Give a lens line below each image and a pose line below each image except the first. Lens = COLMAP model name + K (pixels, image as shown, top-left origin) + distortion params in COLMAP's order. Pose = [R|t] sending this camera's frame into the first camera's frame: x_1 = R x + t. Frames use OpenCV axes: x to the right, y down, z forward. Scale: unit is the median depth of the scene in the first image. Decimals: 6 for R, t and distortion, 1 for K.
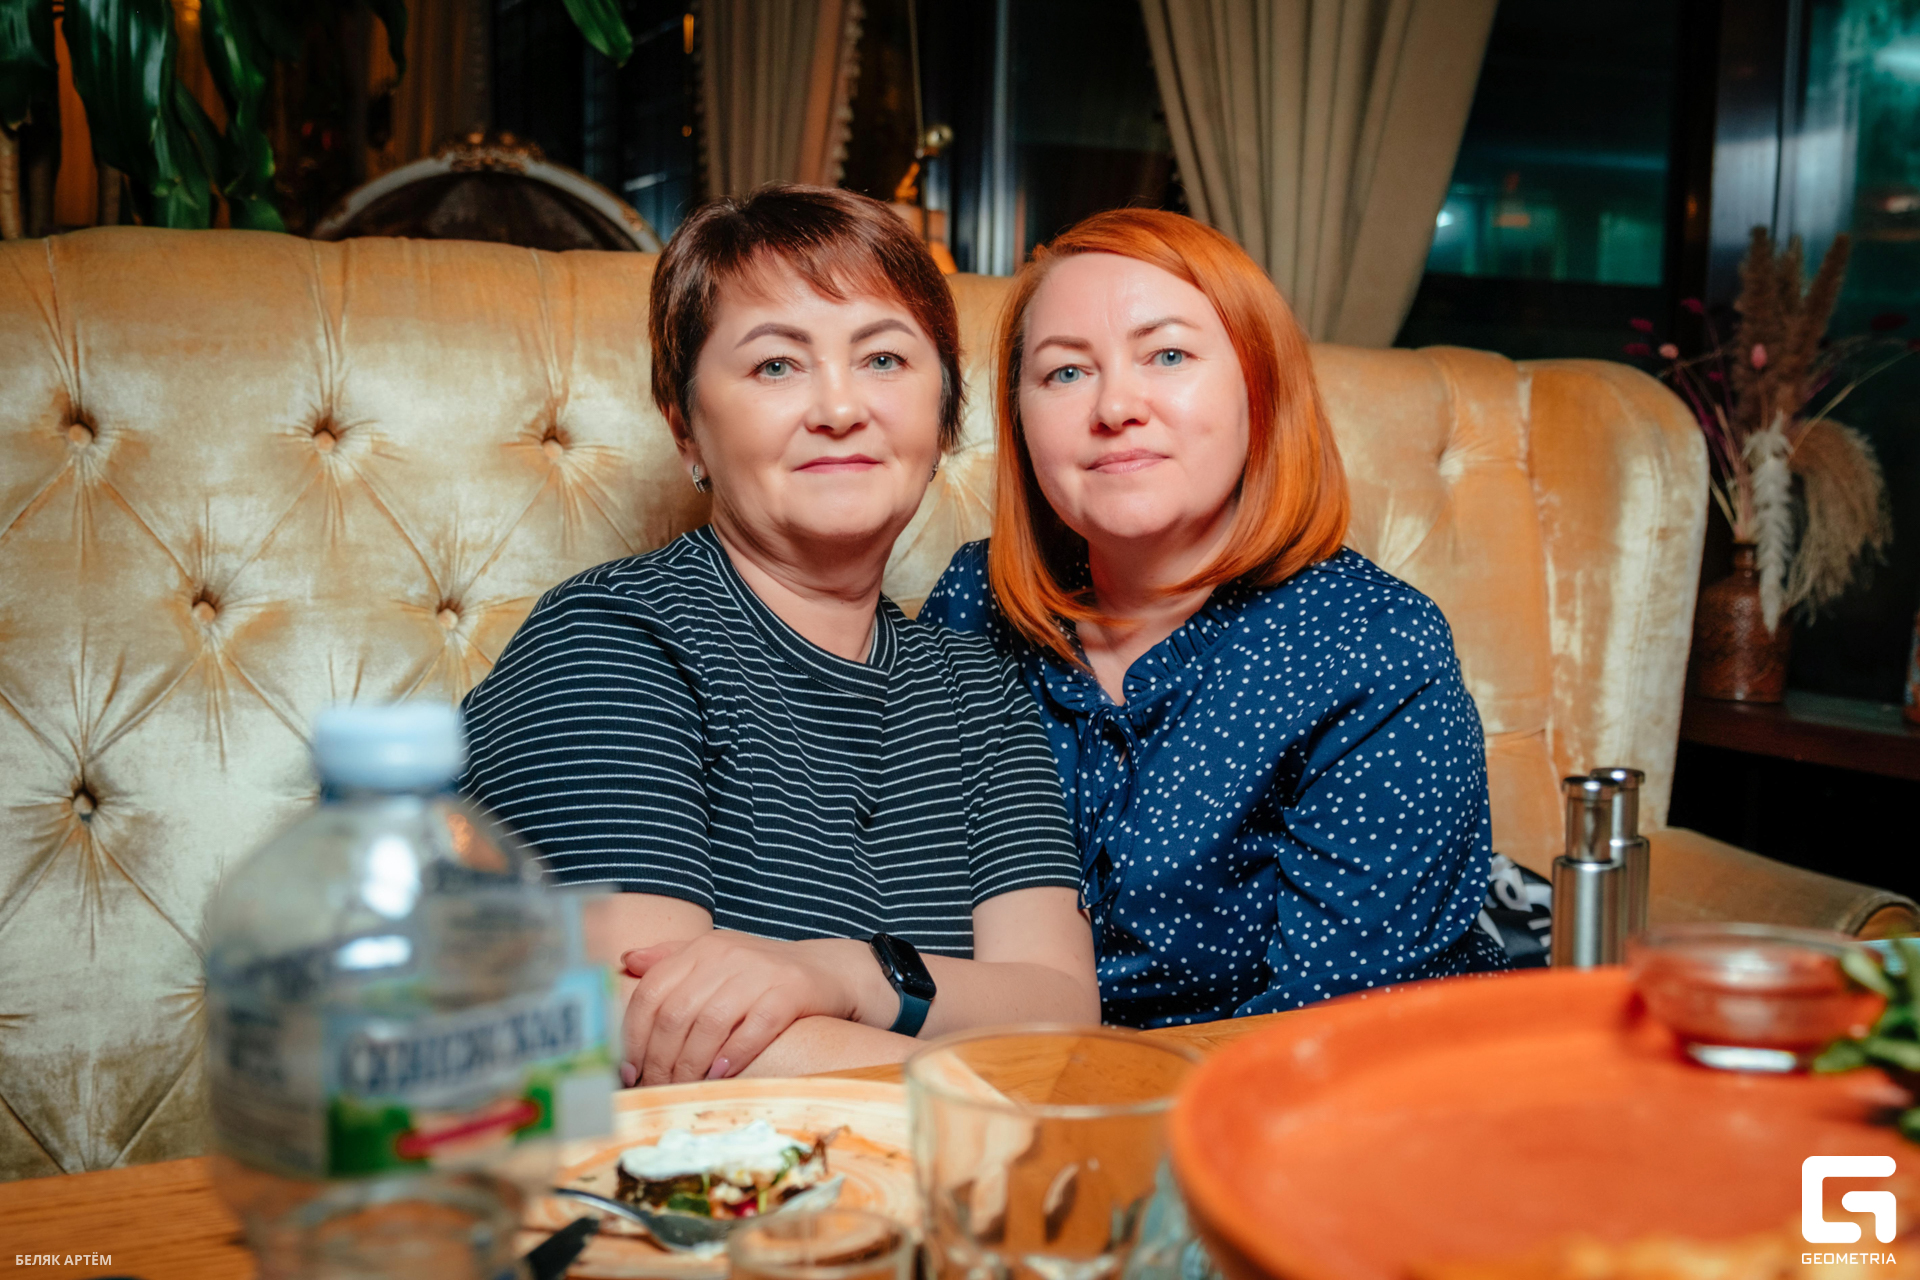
lens RADIAL K [[2104.6, 0, 960.0], [0, 2104.6, 640.0], [0, 0, 1]] dist [0.060629, 0.035206]
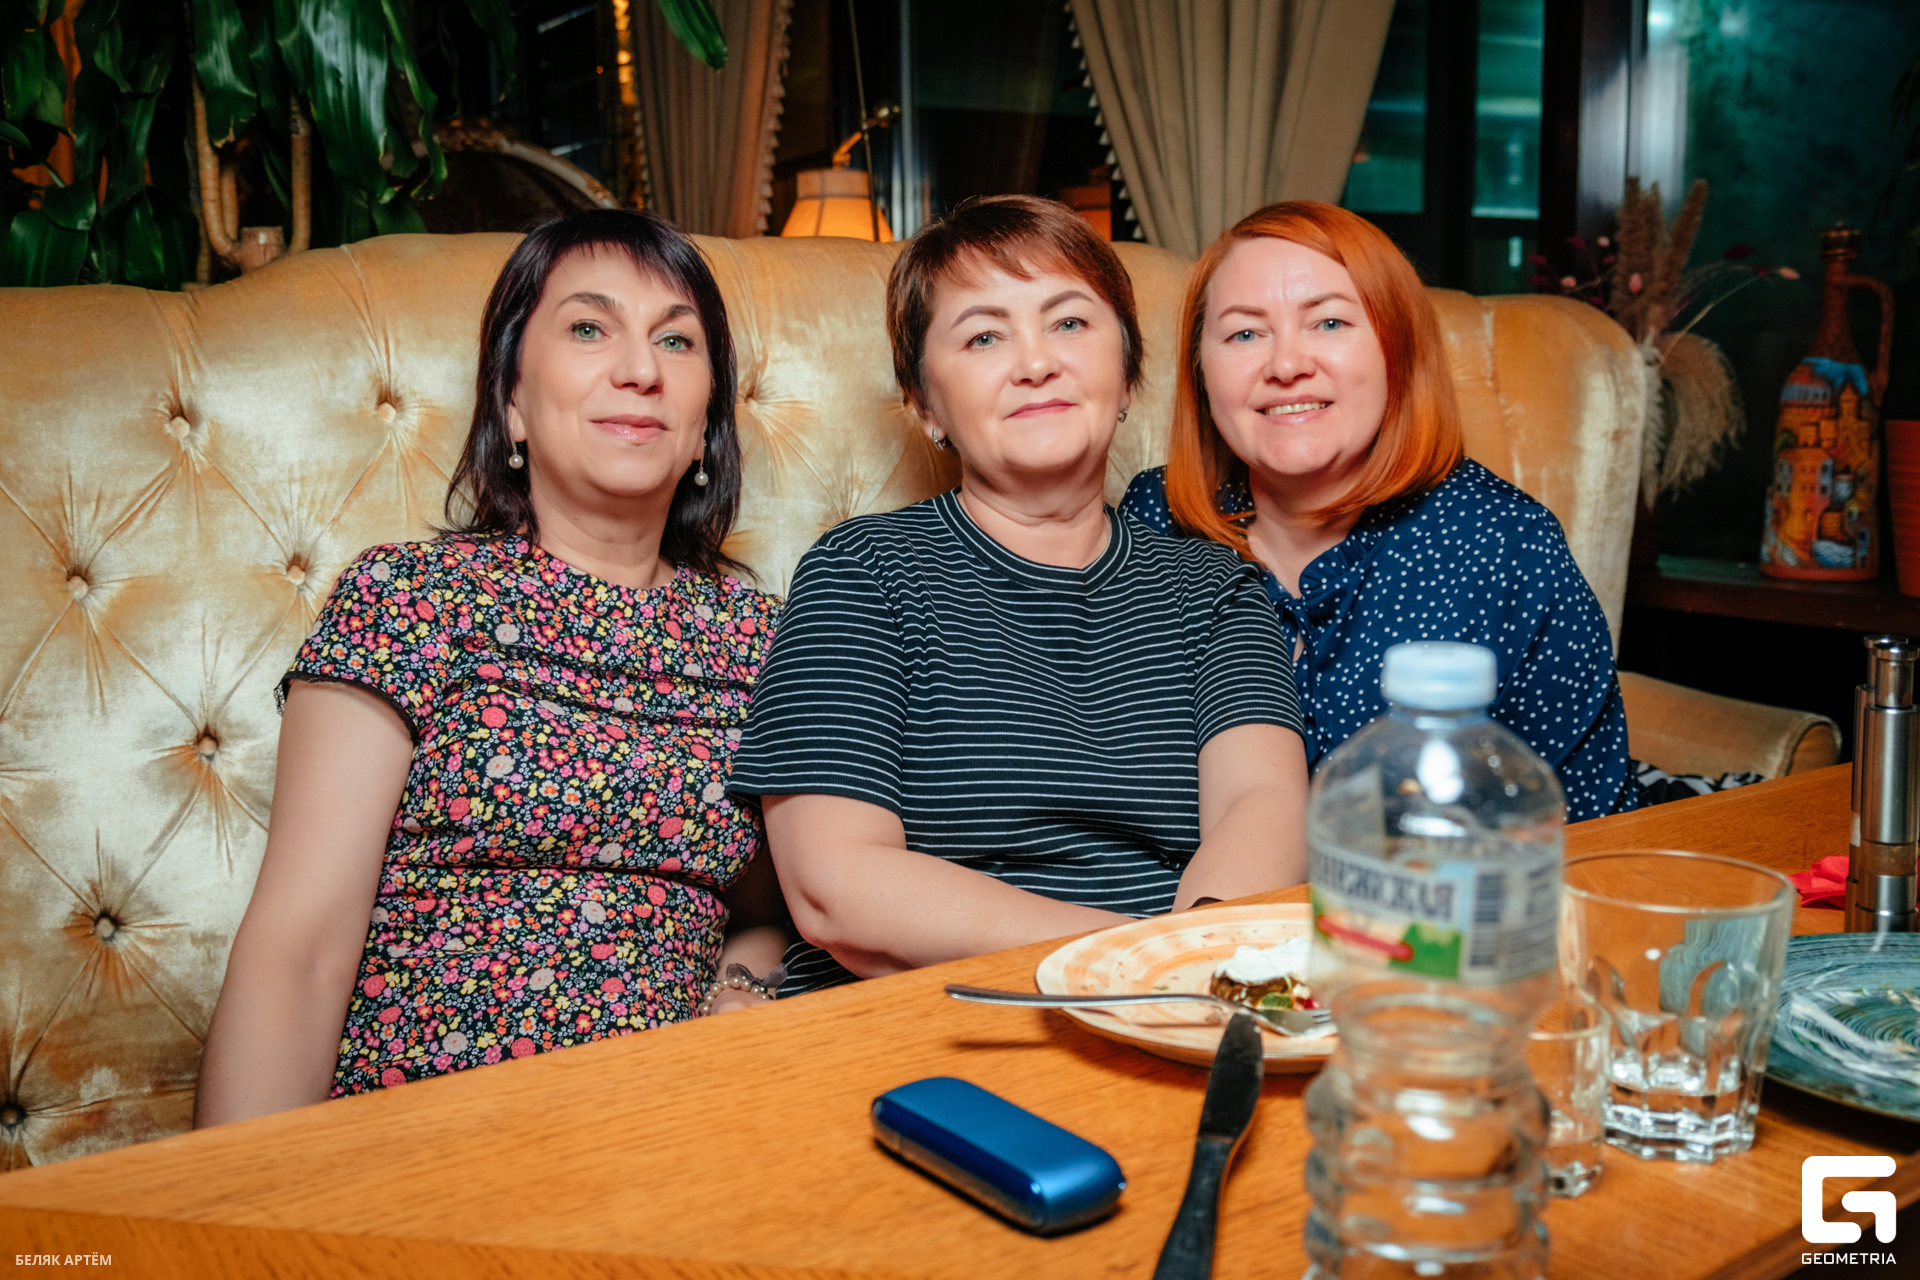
lens RADIAL K [[1757.8, 0, 960.0], [0, 1757.8, 640.0], [0, 0, 1]] dist [0.004465, -0.008305]
pose [[0.998583, -0.042879, 0.031511, -0.108943], [0.040871, 0.997250, 0.061824, -0.012193], [-0.034075, -0.060449, 0.997590, -0.029207]]
